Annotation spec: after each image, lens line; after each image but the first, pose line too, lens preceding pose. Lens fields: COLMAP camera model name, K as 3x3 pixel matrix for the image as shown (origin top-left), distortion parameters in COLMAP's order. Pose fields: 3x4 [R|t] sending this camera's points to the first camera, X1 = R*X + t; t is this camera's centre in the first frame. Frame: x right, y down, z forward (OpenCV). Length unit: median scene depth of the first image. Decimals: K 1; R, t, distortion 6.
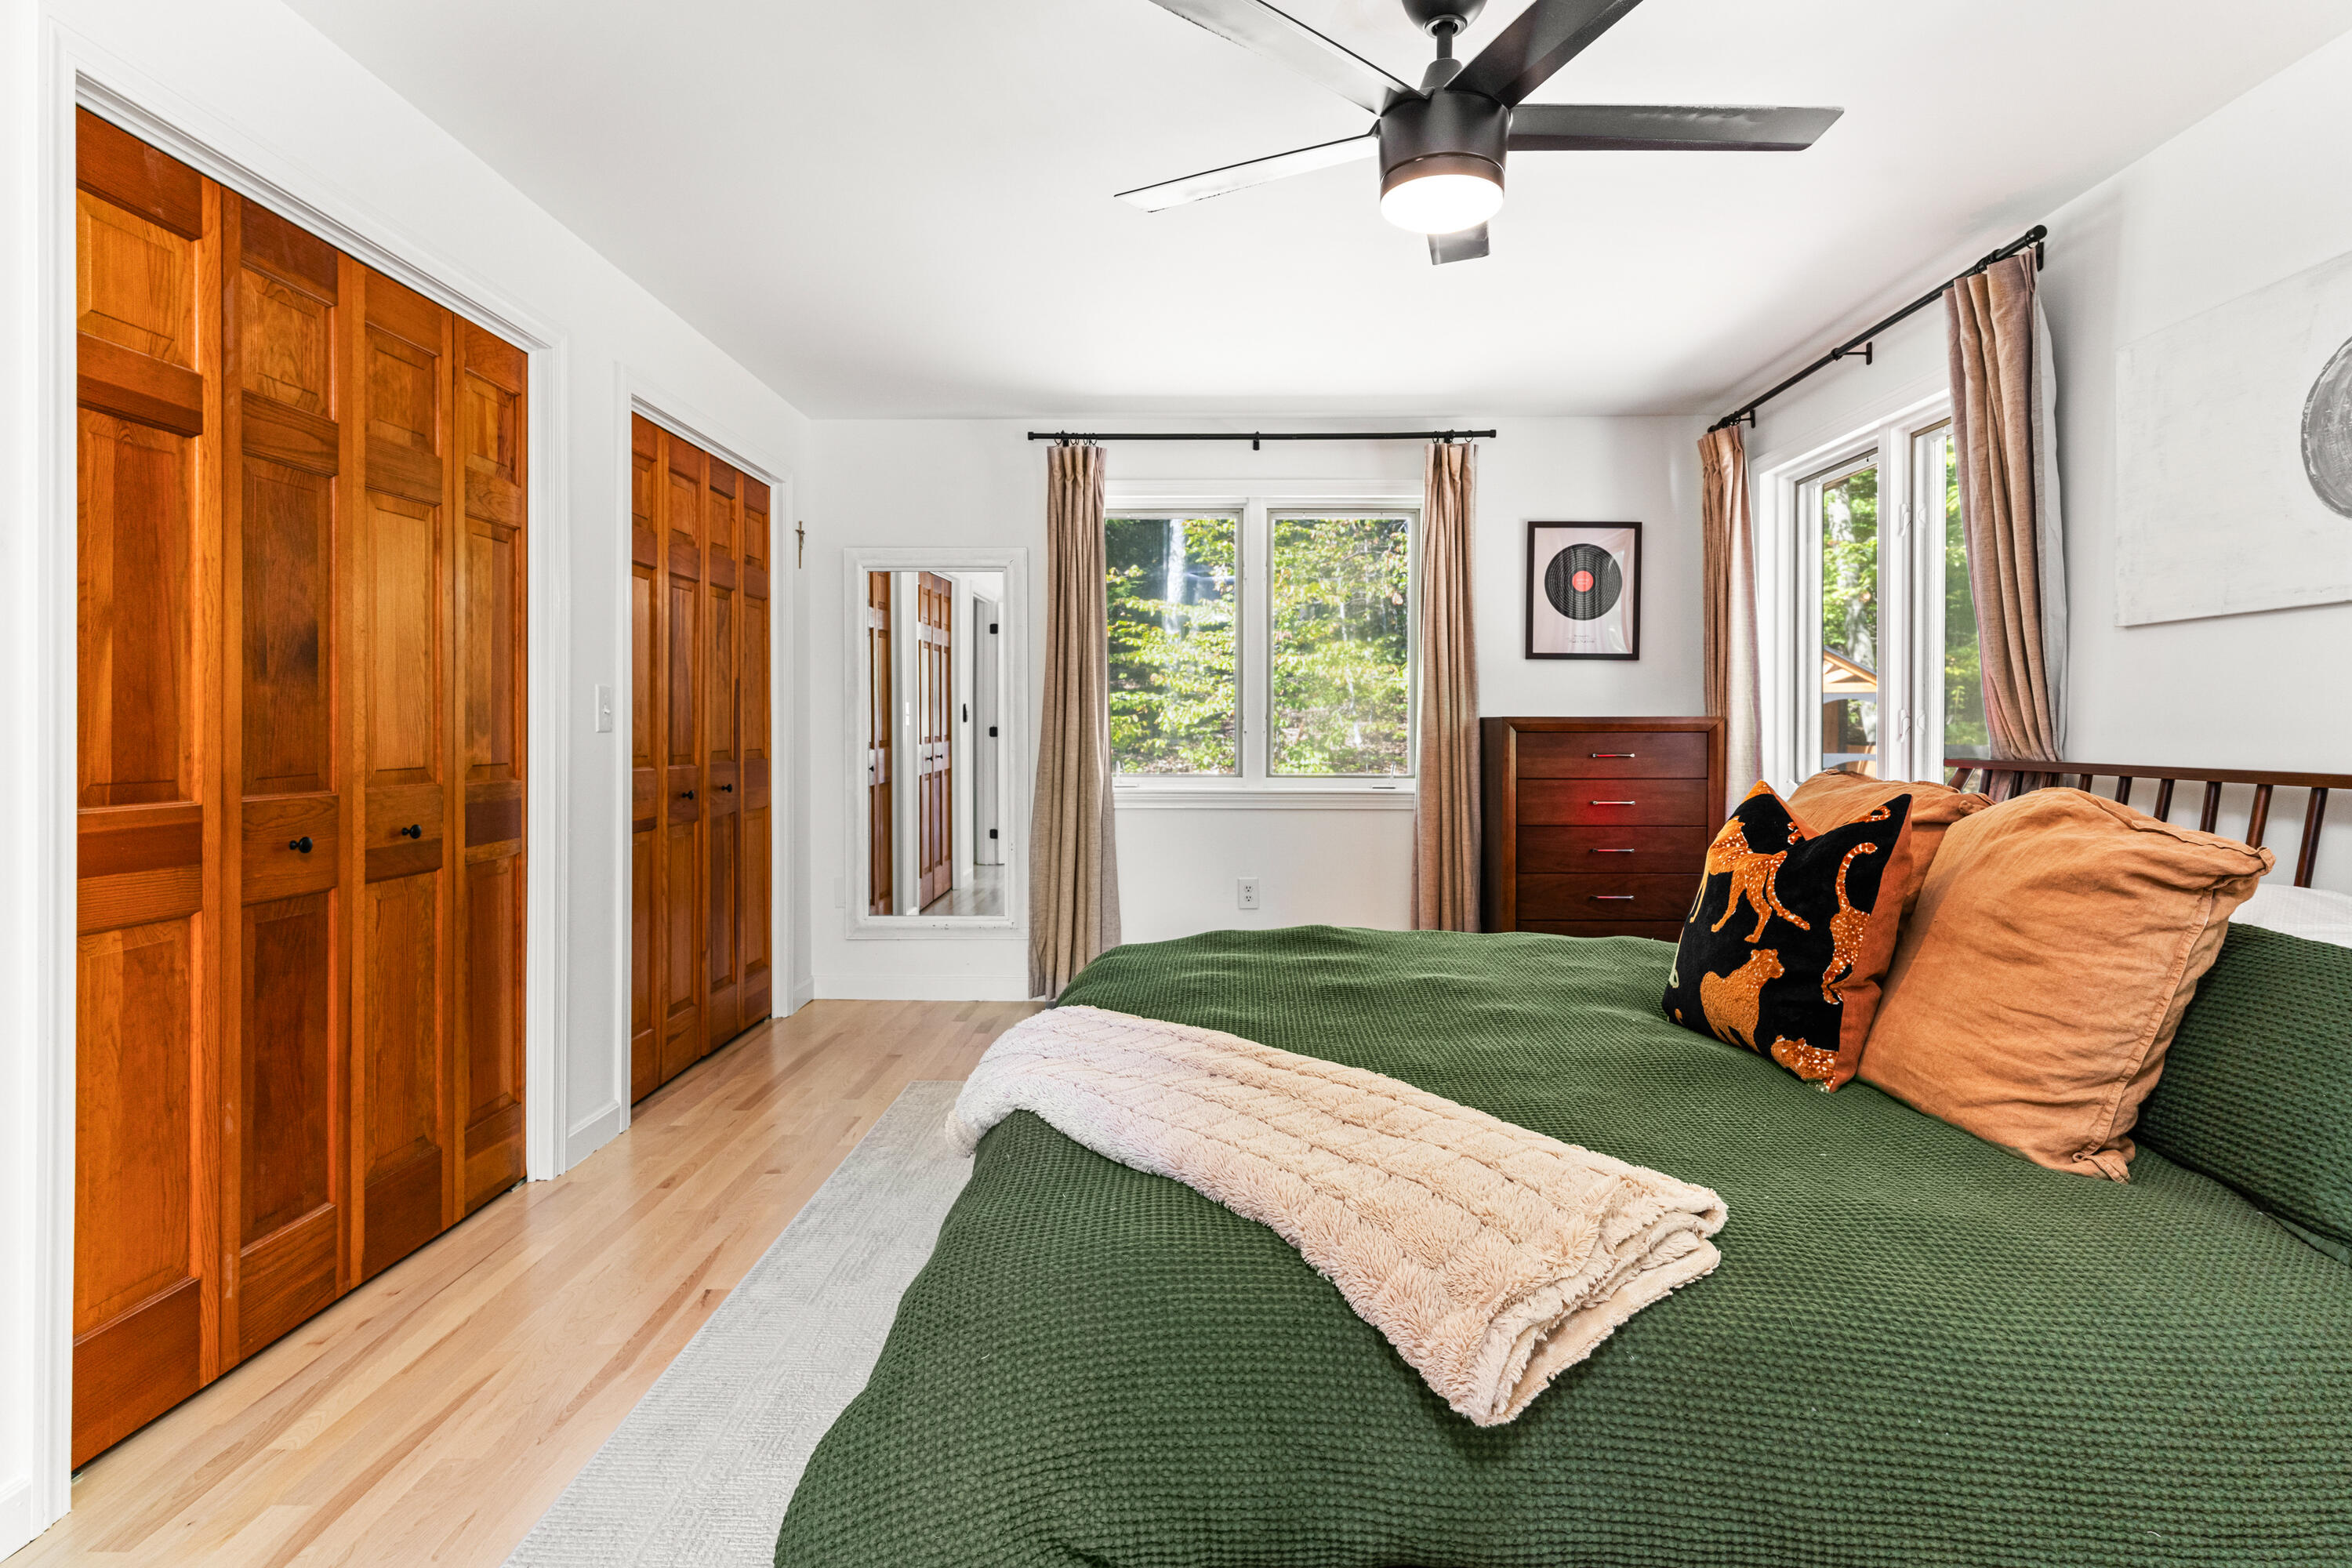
lens RADIAL K [[1185.6, 0, 1161.3], [0, 1185.6, 733.4], [0, 0, 1]] dist [0.002157, 0.000055]
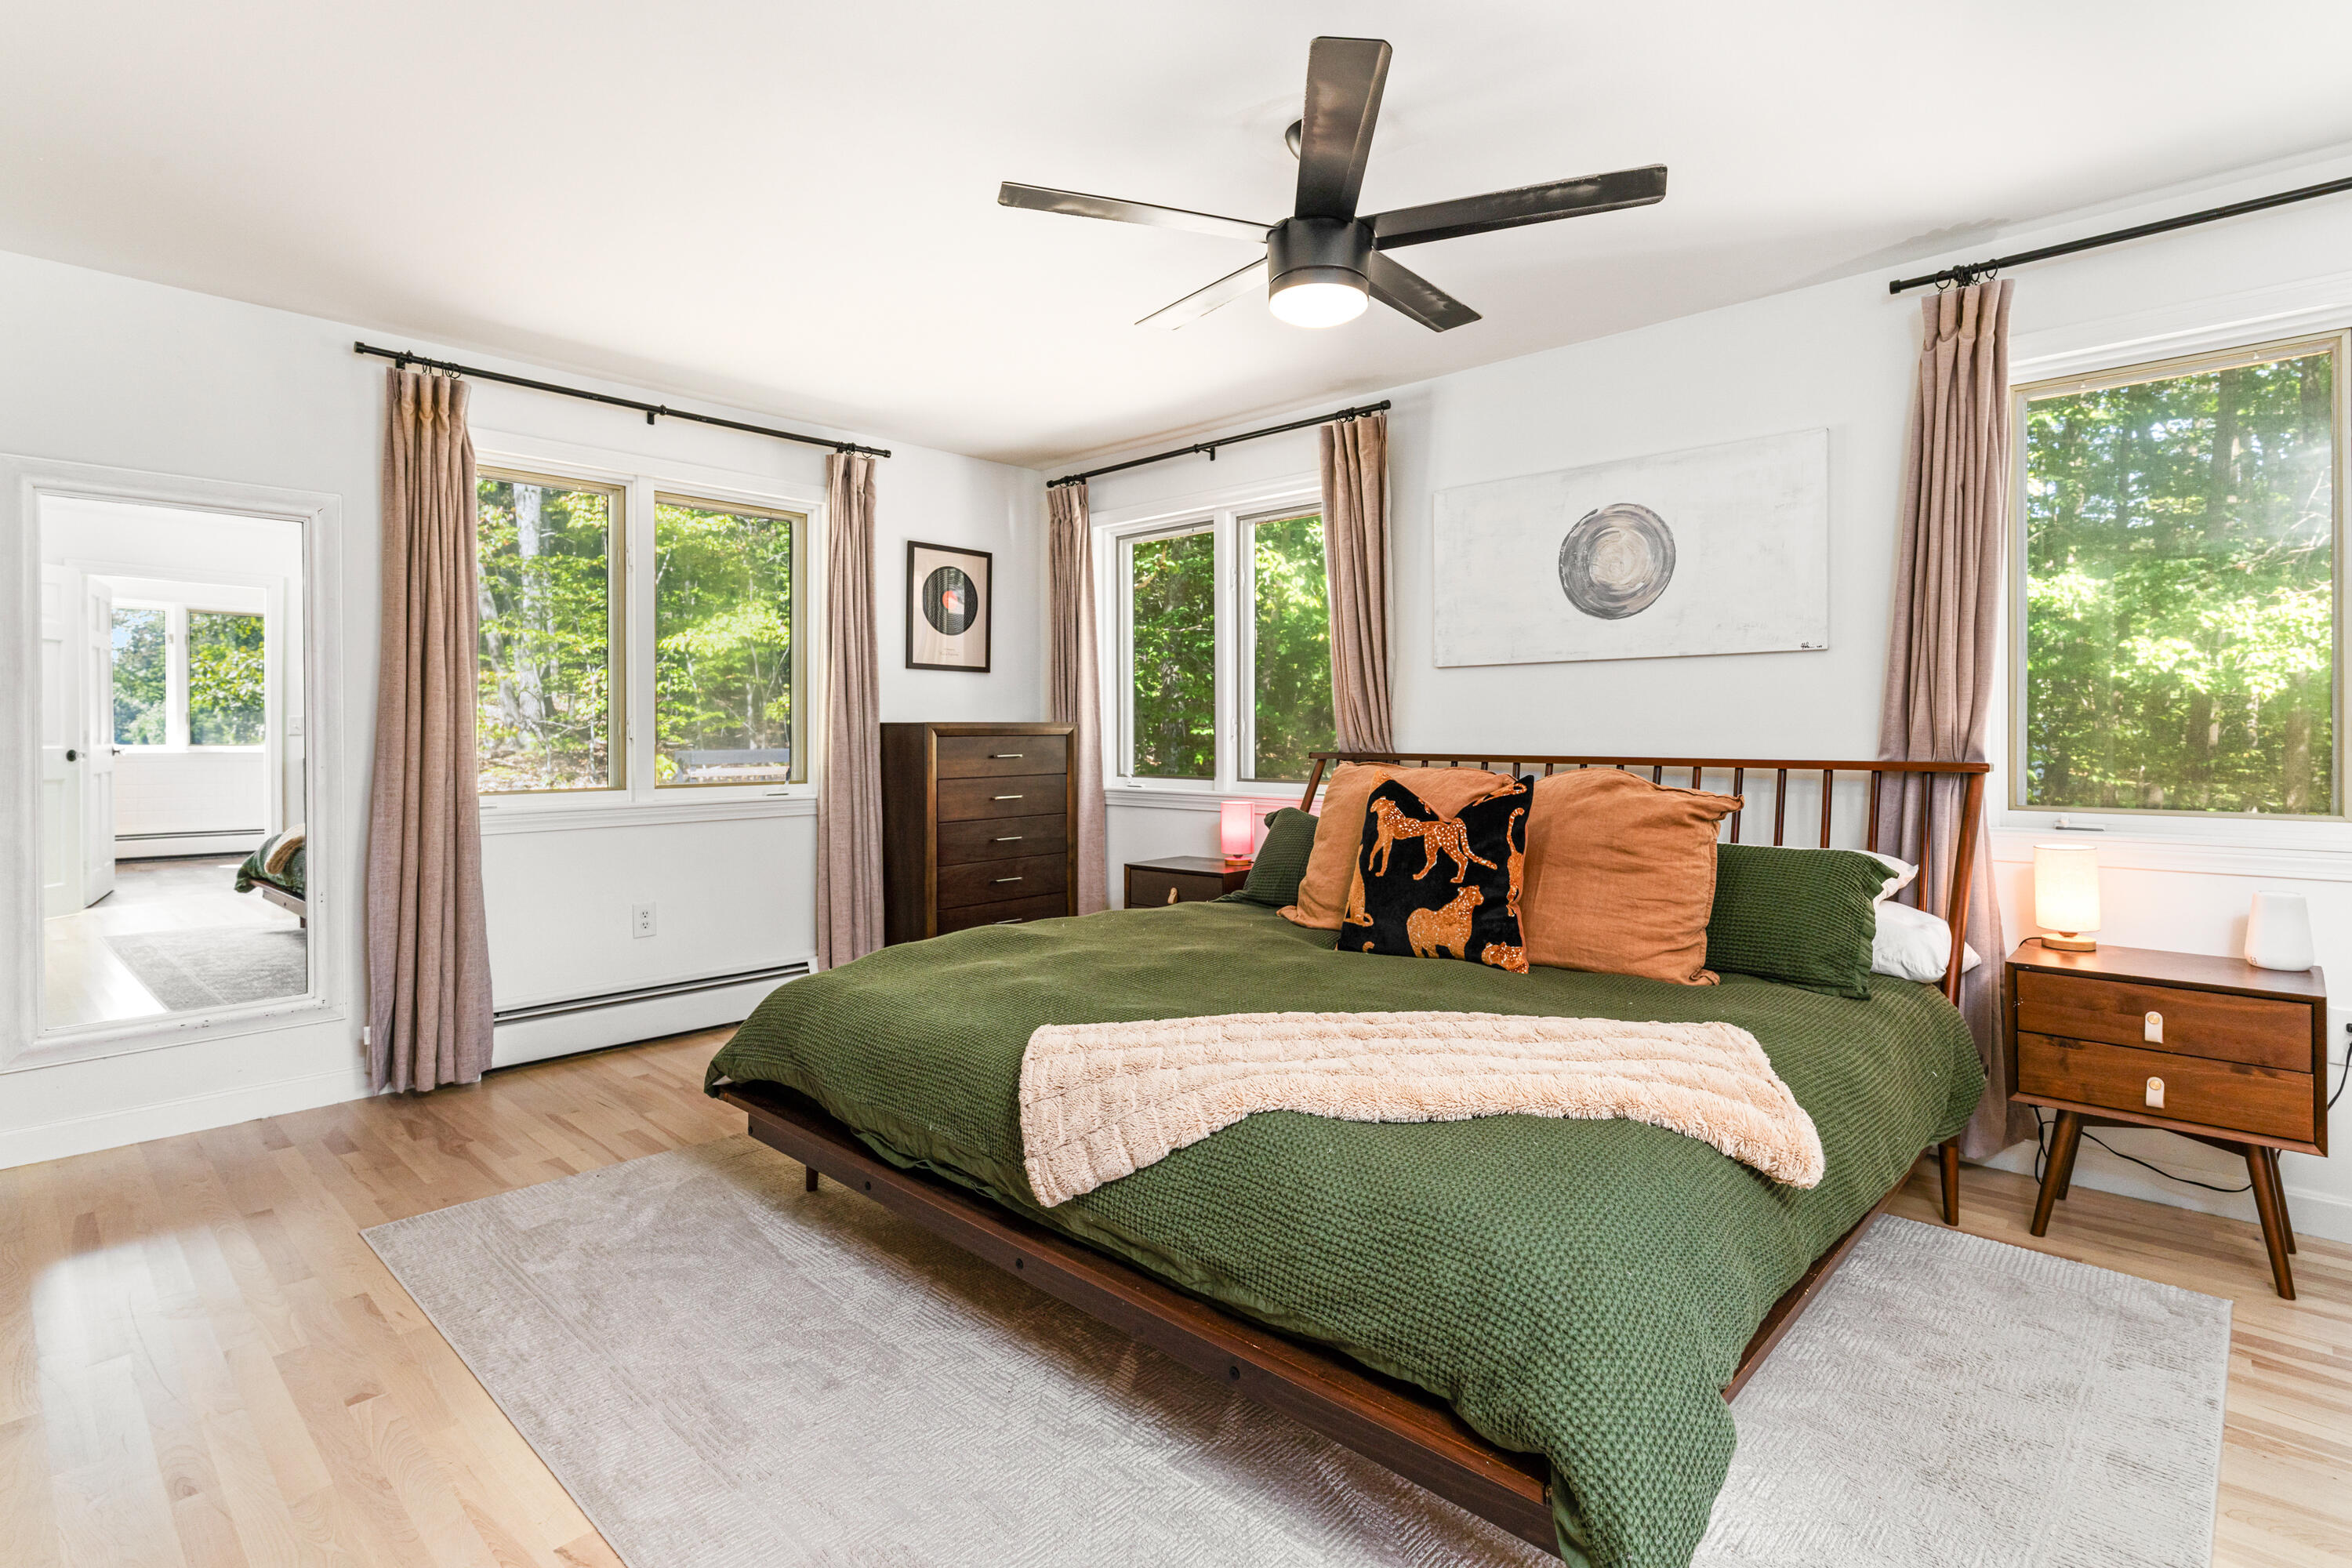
lens RADIAL K [[1139.4, 0, 1148.5], [0, 1139.4, 738.7], [0, 0, 1]] dist [0.000912, -0.001336]
pose [[0.669284, -0.008787, 0.742954, -0.482511], [0.007081, 0.999960, 0.005447, -0.004749], [-0.742973, 0.001615, 0.669320, 0.224066]]
